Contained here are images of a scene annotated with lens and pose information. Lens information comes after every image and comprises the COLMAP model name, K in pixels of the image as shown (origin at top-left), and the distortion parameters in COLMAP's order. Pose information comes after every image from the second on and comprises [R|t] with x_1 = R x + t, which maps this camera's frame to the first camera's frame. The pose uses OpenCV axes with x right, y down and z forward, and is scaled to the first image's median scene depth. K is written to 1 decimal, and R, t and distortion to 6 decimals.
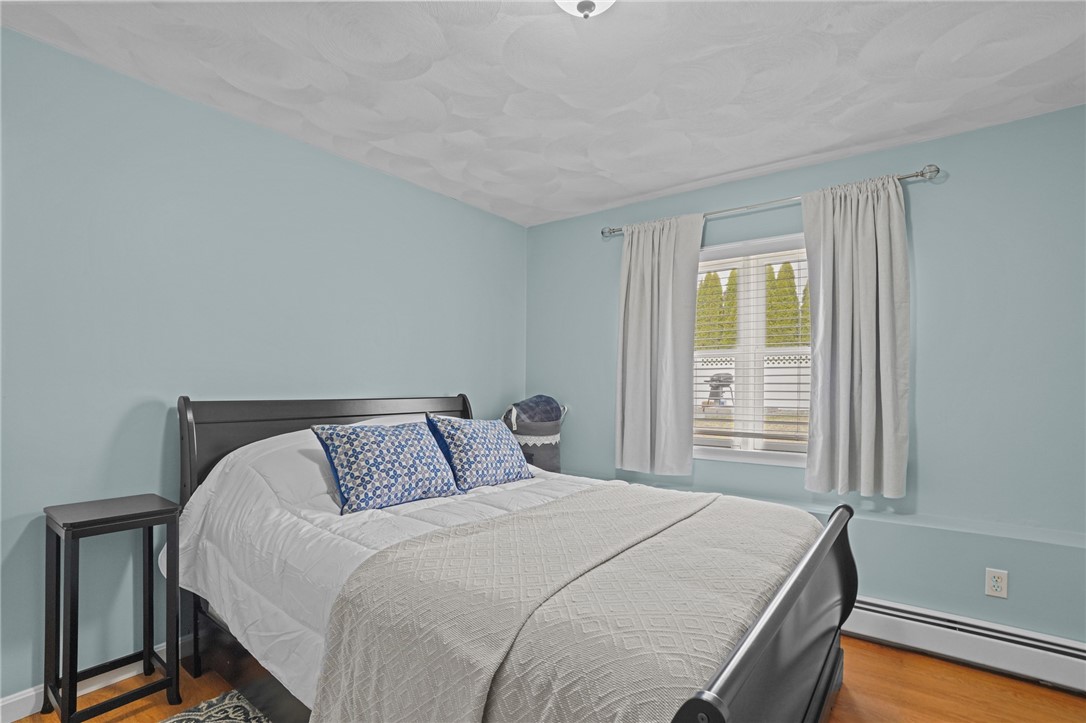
lens RADIAL K [[507.8, 0, 543.0], [0, 507.8, 378.2], [0, 0, 1]] dist [-0.072531, 0.027587]
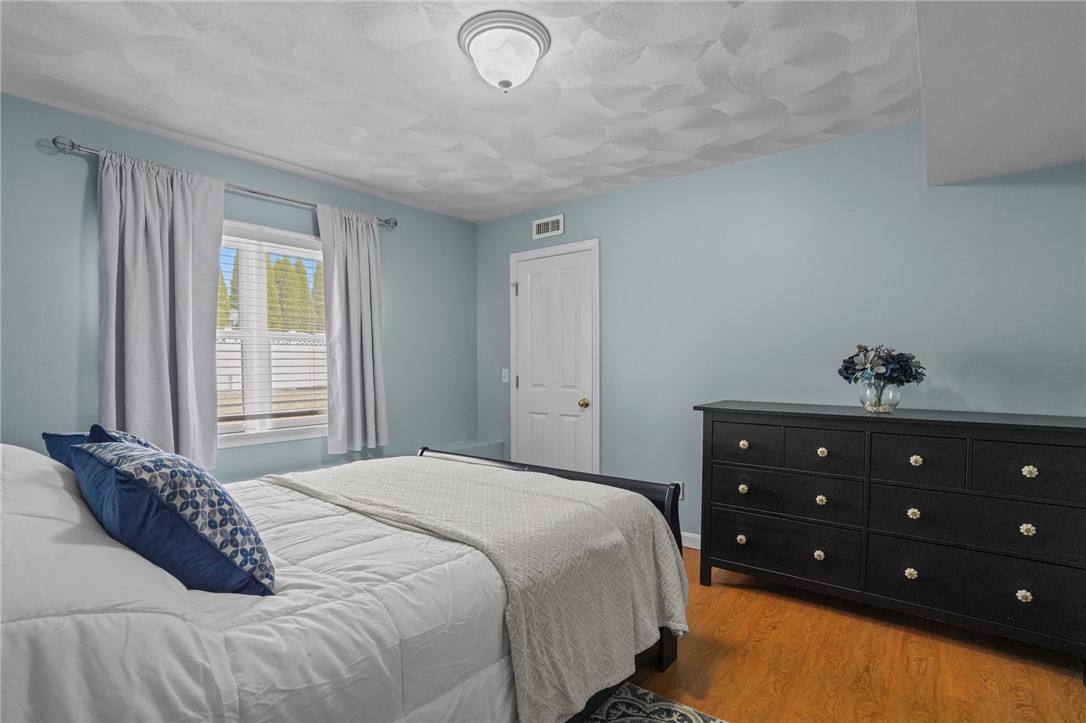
lens RADIAL K [[503.4, 0, 544.7], [0, 503.4, 368.8], [0, 0, 1]] dist [-0.077849, 0.032543]
pose [[0.031896, -0.015195, 0.999376, -0.602112], [-0.006525, 0.999860, 0.015411, -0.003914], [-0.999470, -0.007013, 0.031792, 0.407588]]
